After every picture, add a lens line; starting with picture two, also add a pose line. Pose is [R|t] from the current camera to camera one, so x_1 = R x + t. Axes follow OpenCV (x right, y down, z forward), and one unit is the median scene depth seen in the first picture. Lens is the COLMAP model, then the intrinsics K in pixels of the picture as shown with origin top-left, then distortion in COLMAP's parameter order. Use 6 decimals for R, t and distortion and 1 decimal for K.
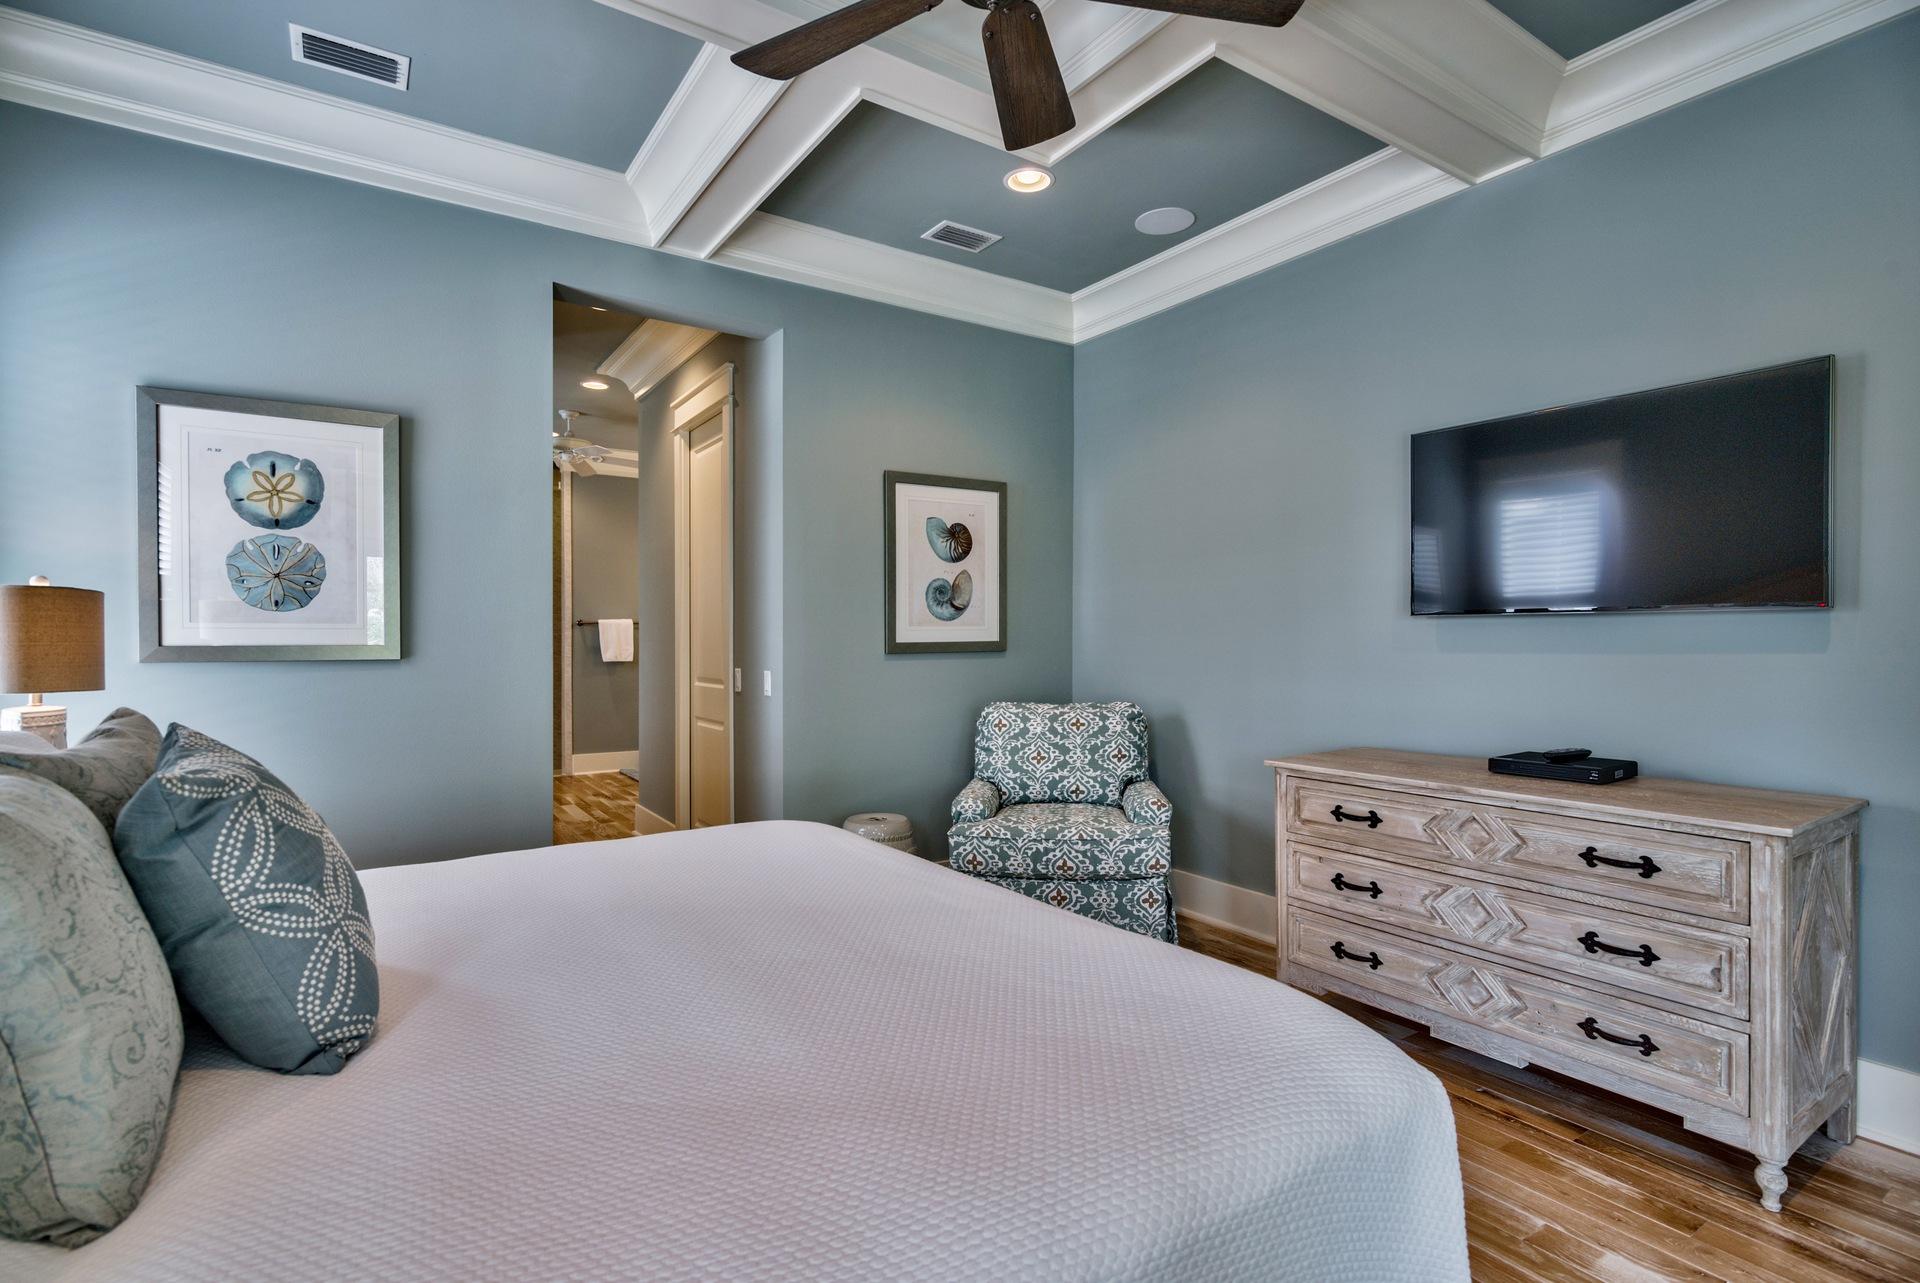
lens RADIAL K [[940.6, 0, 952.5], [0, 940.6, 655.5], [0, 0, 1]] dist [0.002521, 0.001120]
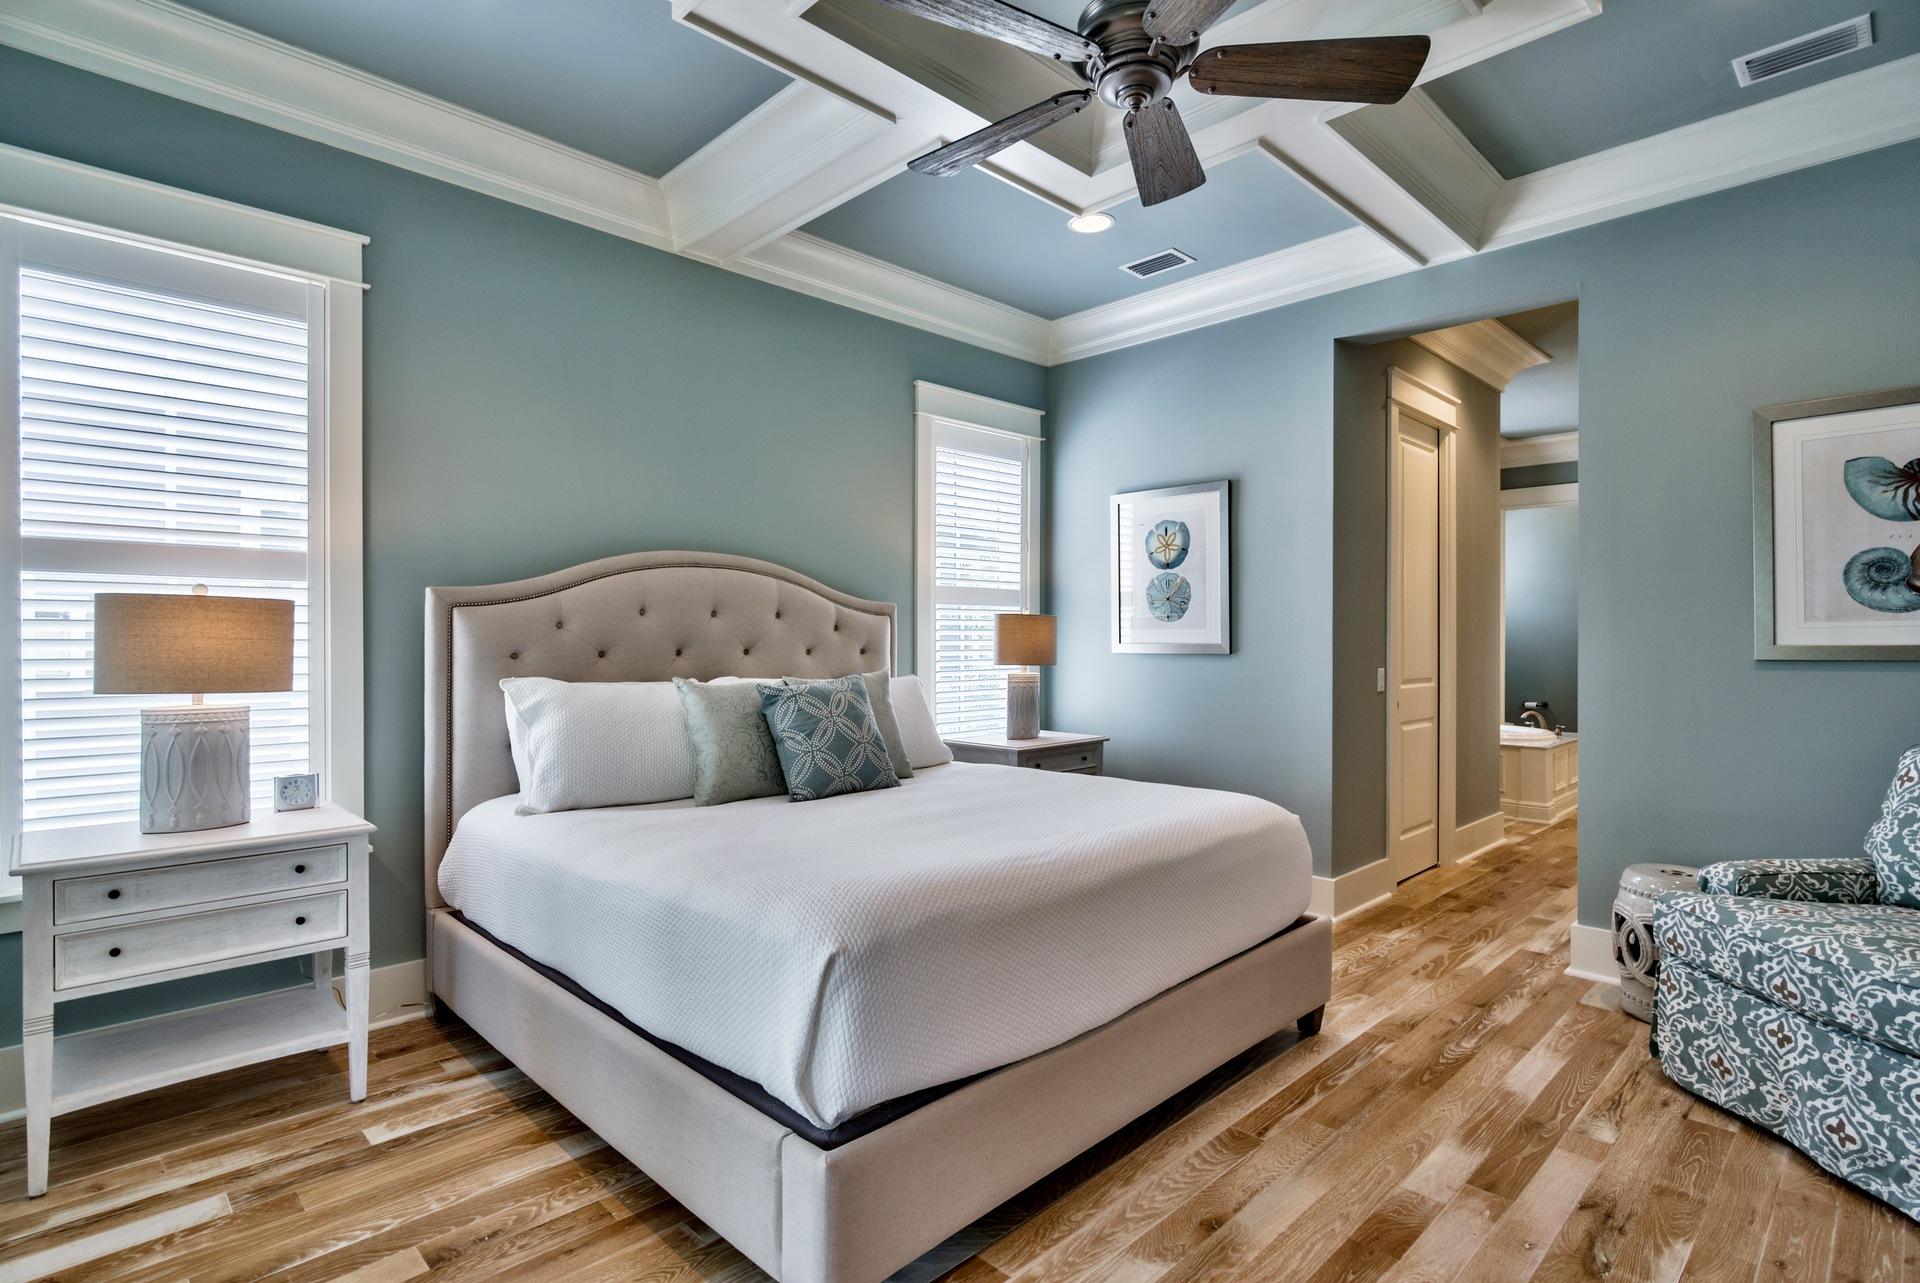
lens RADIAL K [[940.6, 0, 952.5], [0, 940.6, 655.5], [0, 0, 1]] dist [0.002521, 0.001120]
pose [[0.187445, 0.017734, -0.982115, 0.652165], [-0.017887, 0.999733, 0.014639, -0.006339], [0.982112, 0.014823, 0.187713, 0.308574]]
